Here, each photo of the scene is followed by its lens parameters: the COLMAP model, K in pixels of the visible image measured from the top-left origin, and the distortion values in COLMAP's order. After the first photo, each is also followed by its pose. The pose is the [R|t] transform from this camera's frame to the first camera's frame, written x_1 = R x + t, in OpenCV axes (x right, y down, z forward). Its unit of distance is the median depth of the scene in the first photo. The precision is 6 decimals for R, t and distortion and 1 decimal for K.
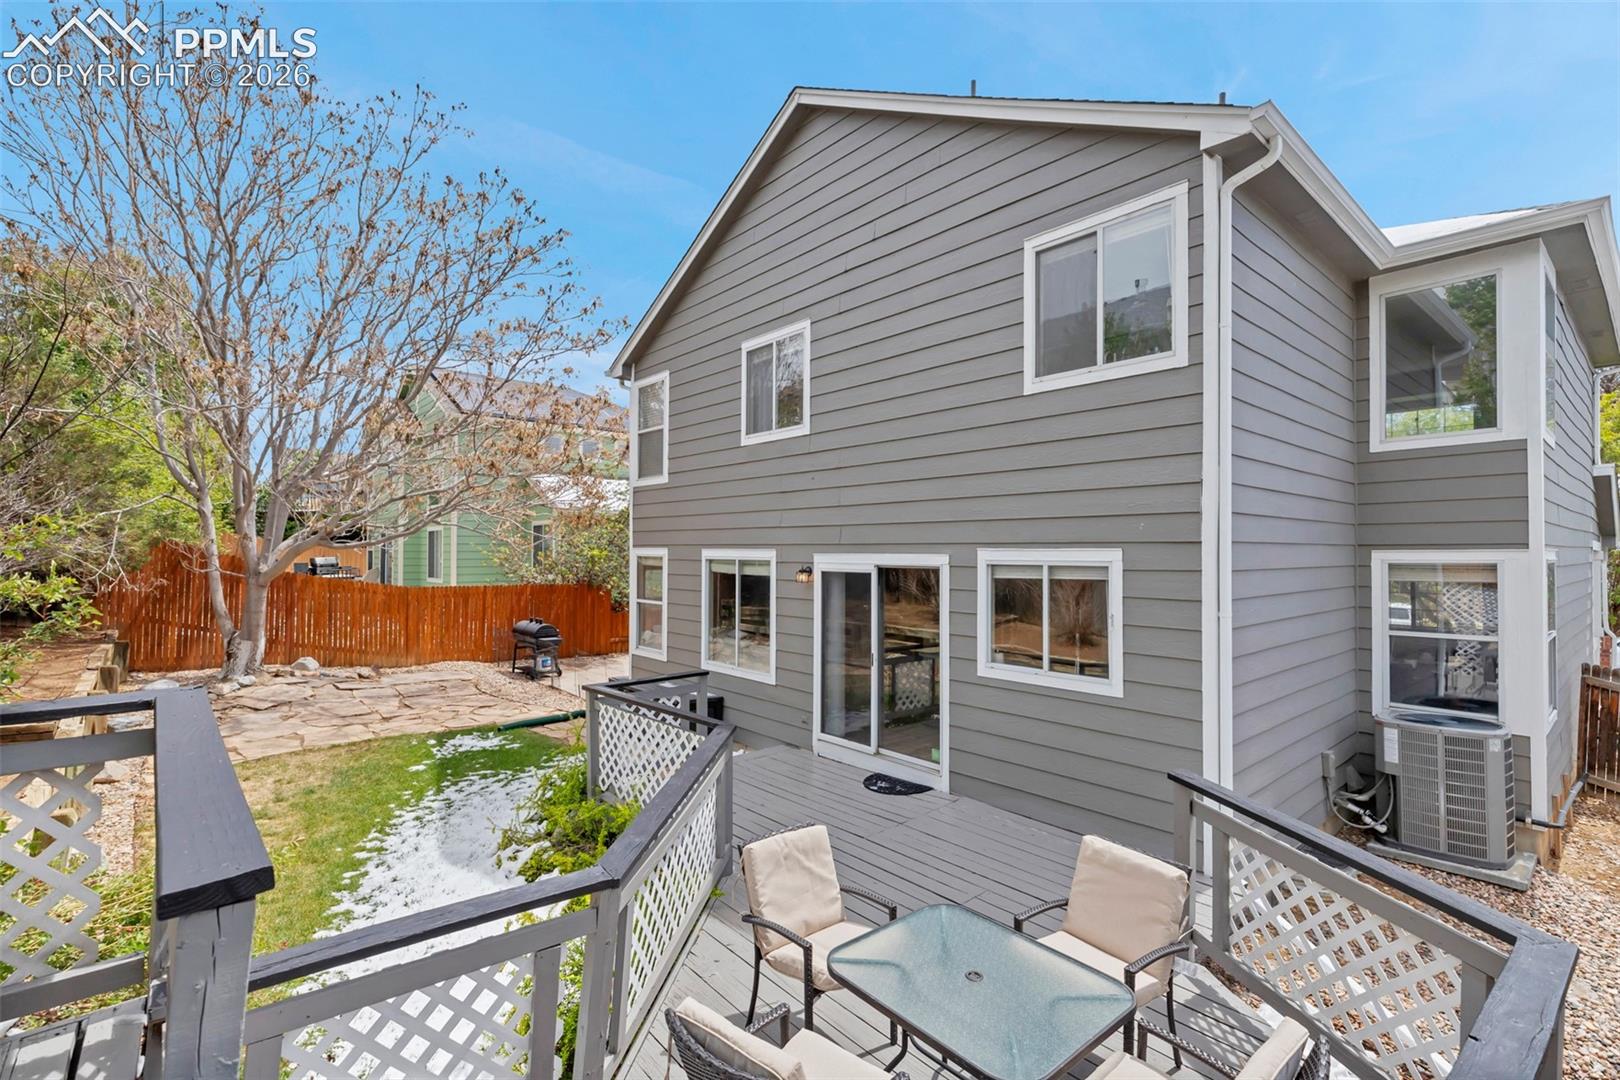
lens RADIAL K [[737.2, 0, 800.6], [0, 737.2, 538.8], [0, 0, 1]] dist [0.004822, 0.000023]
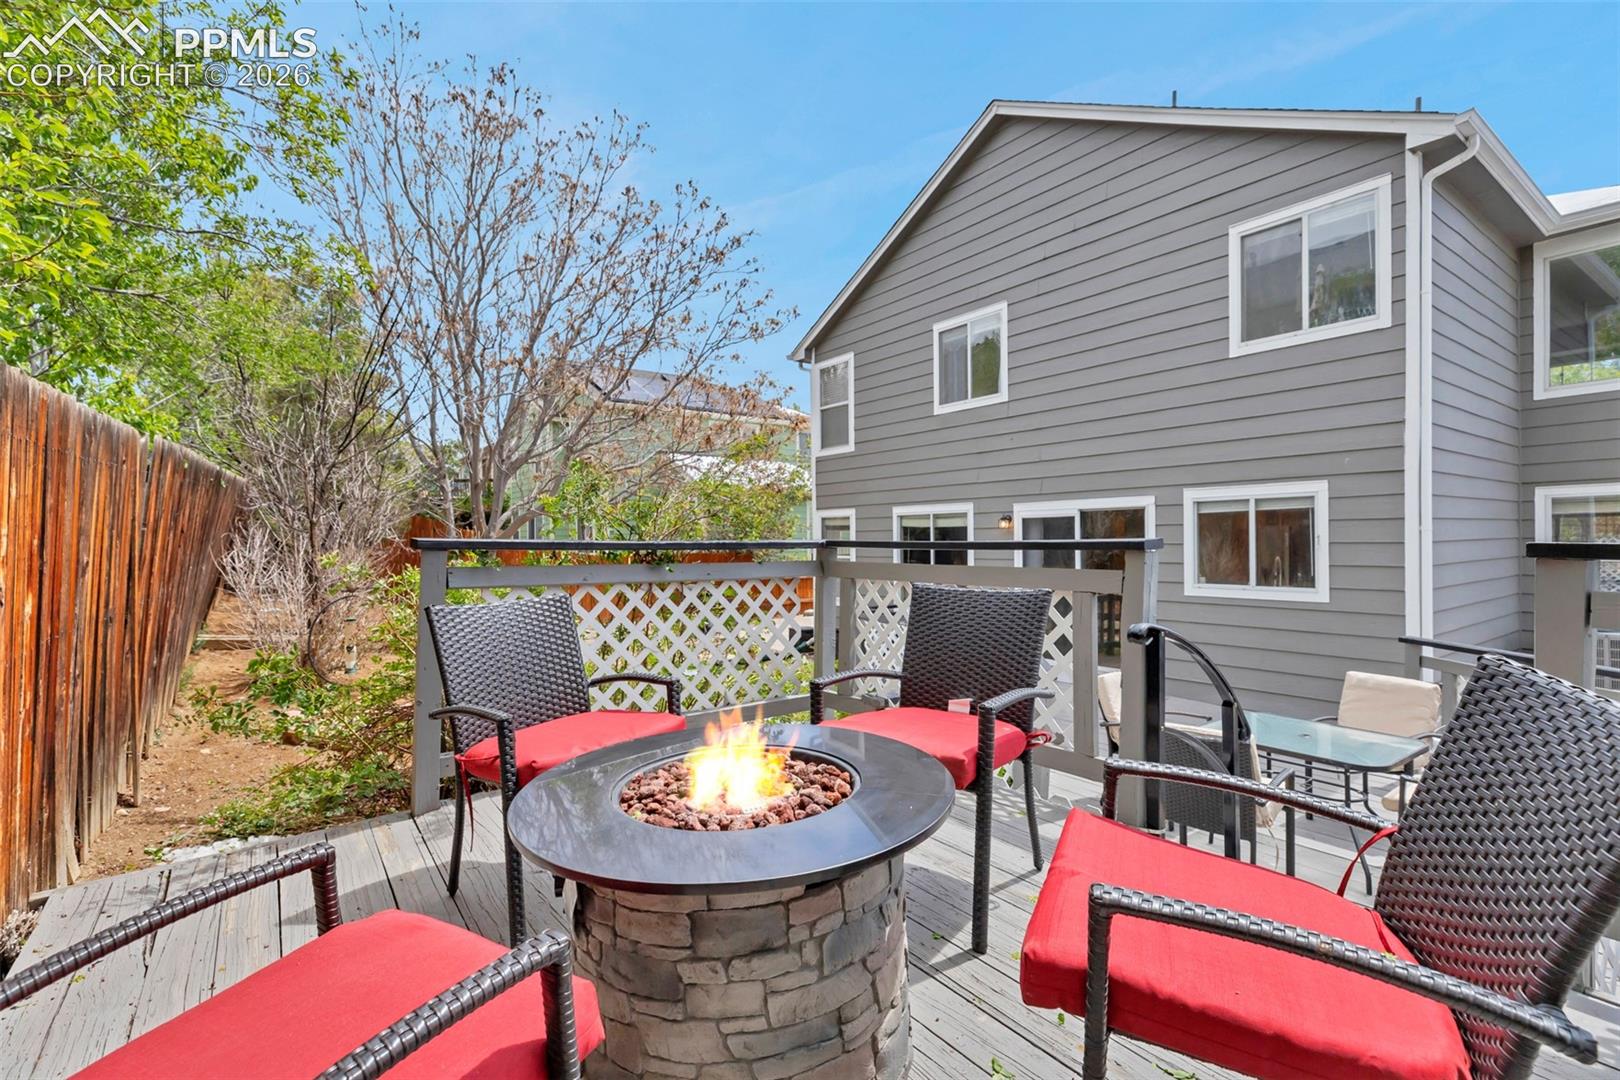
lens RADIAL K [[737.2, 0, 805.0], [0, 737.2, 539.3], [0, 0, 1]] dist [0.004822, 0.000023]
pose [[0.996600, -0.015051, -0.081008, -0.243240], [0.016676, 0.999672, 0.019417, 0.054105], [0.080689, -0.020702, 0.996524, -0.213130]]
